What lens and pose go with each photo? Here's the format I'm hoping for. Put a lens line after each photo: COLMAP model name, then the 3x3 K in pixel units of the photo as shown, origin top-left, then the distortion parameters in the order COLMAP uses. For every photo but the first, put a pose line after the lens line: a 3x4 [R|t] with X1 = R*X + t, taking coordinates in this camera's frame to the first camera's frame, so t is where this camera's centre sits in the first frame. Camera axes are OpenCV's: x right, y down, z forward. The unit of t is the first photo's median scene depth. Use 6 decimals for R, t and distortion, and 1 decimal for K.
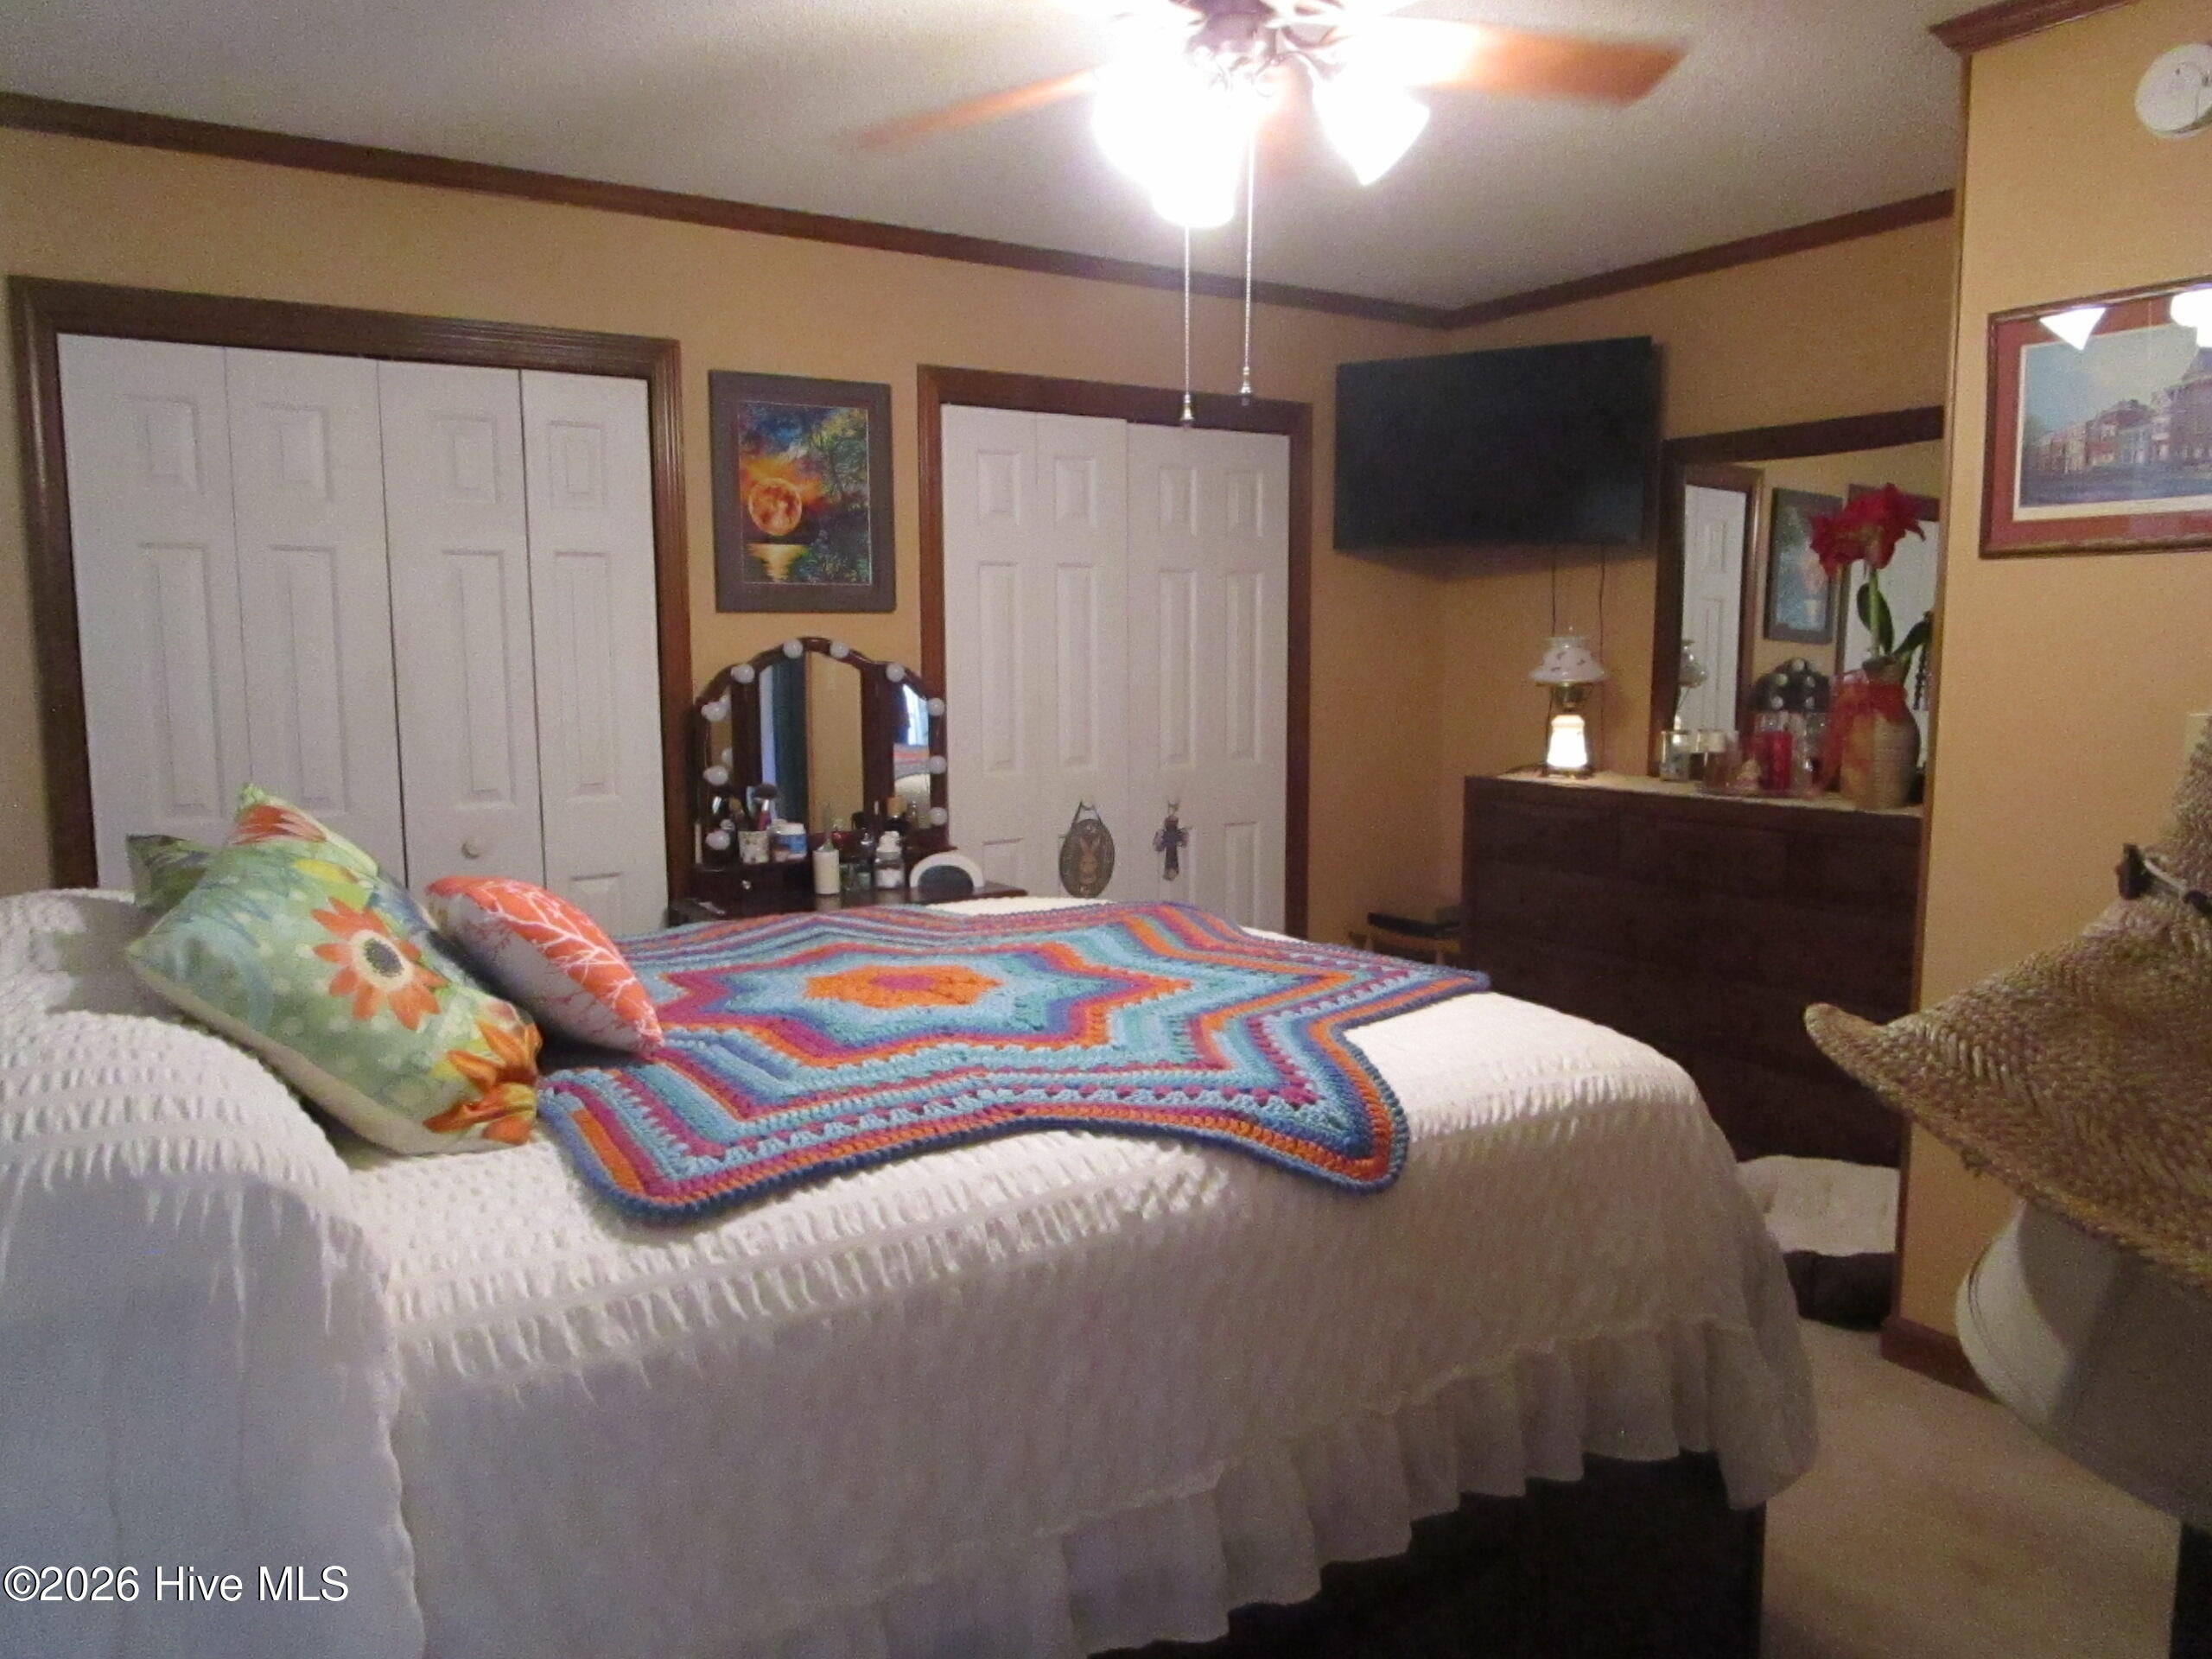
lens RADIAL K [[1487.8, 0, 1101.6], [0, 1487.8, 799.1], [0, 0, 1]] dist [-0.002851, 0.002065]
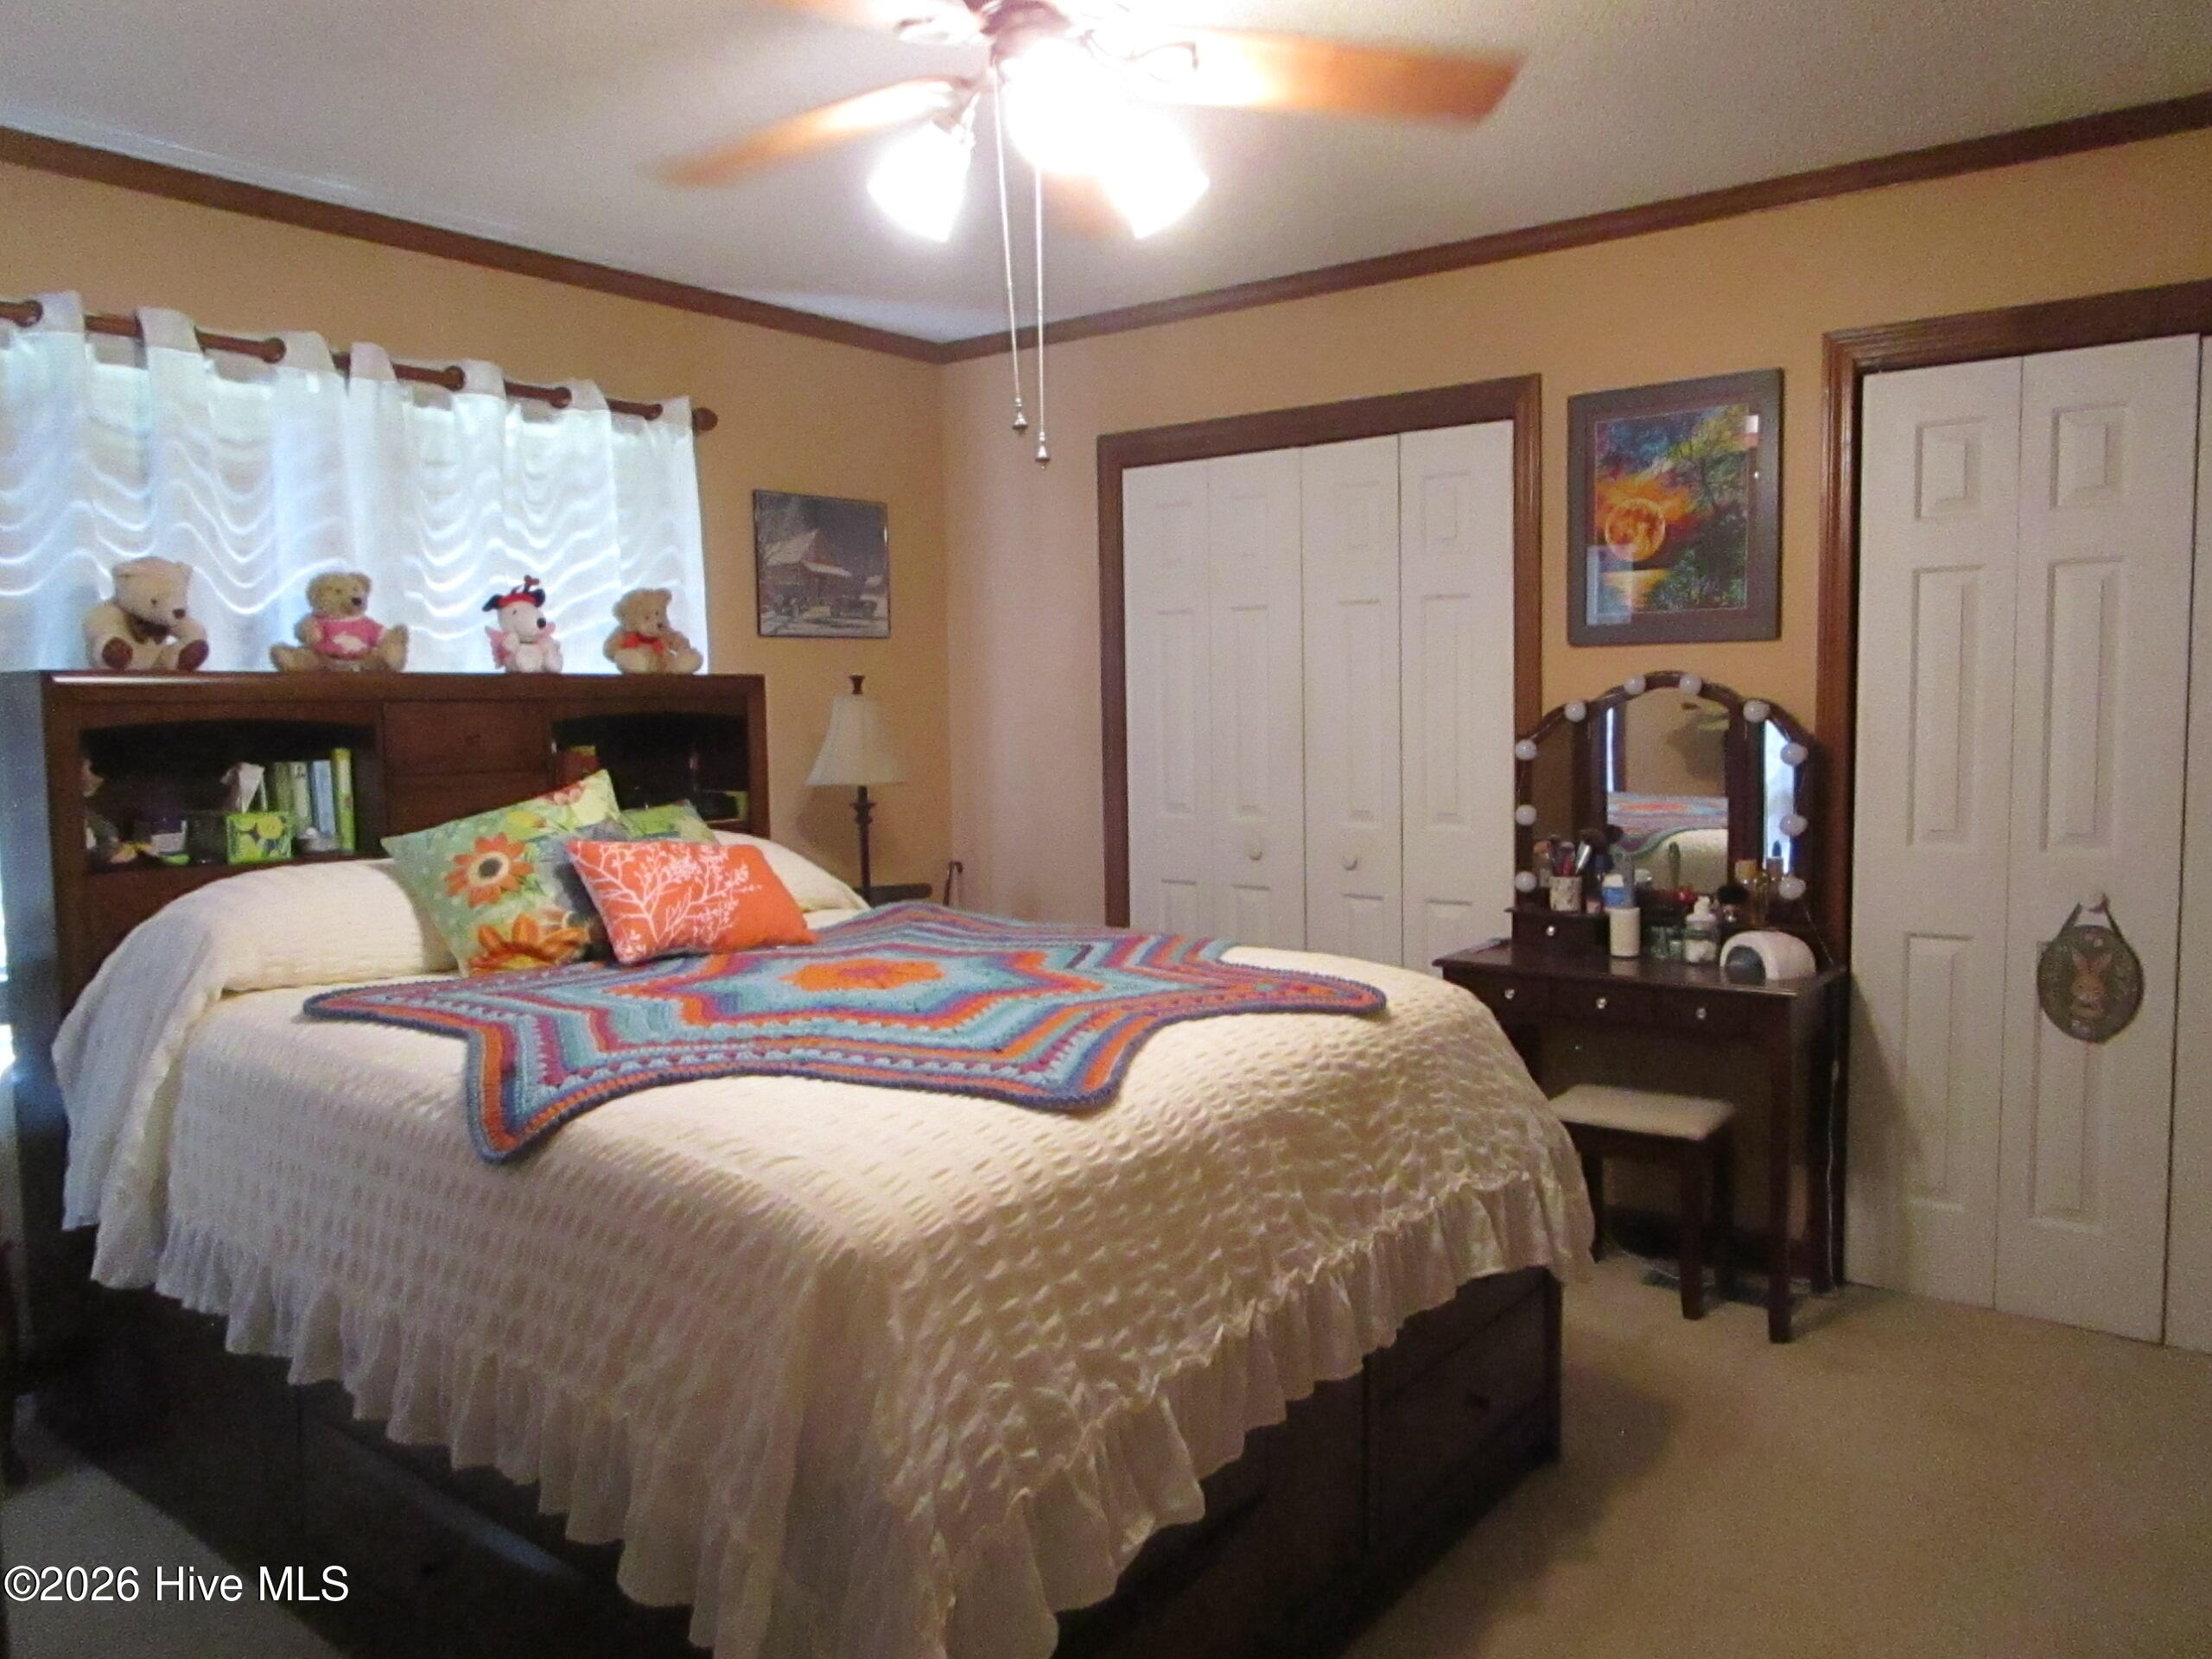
lens RADIAL K [[1572.4, 0, 1106.0], [0, 1572.4, 829.5], [0, 0, 1]] dist [-0.036995, 0.015641]
pose [[0.362221, 0.081858, -0.928491, 0.573093], [-0.080811, 0.995143, 0.056209, -0.040270], [0.928583, 0.054672, 0.367076, 0.351045]]
